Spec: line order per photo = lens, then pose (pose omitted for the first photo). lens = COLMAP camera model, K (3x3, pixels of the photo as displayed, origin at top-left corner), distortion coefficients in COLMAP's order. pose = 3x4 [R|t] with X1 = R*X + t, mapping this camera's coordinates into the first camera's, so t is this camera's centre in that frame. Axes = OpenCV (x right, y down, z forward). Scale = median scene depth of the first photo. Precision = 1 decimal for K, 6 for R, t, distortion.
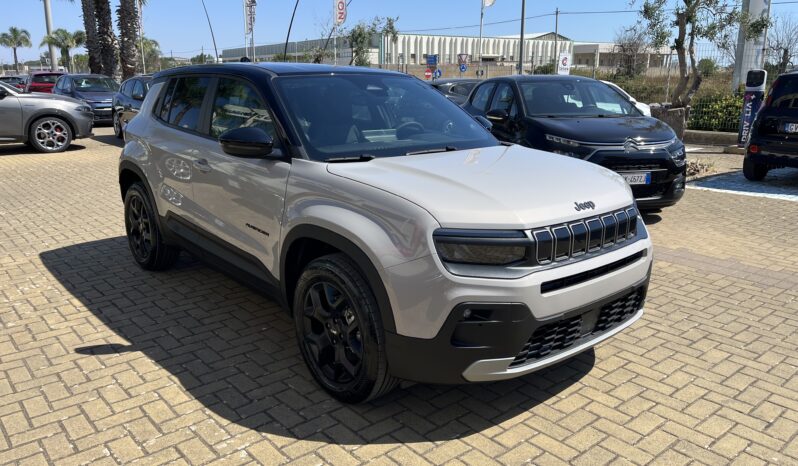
lens RADIAL K [[611.2, 0, 401.9], [0, 611.2, 232.8], [0, 0, 1]] dist [0.044511, -0.034995]
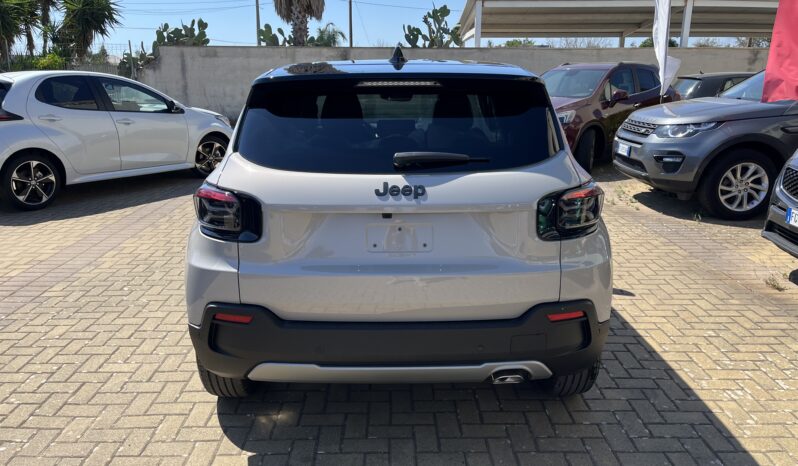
lens RADIAL K [[611.2, 0, 403.8], [0, 611.2, 237.2], [0, 0, 1]] dist [0.044511, -0.034995]
pose [[-0.767417, -0.172214, 0.617587, -0.980595], [0.154586, 0.885134, 0.438909, -0.574303], [-0.622233, 0.432296, -0.652645, 2.194799]]
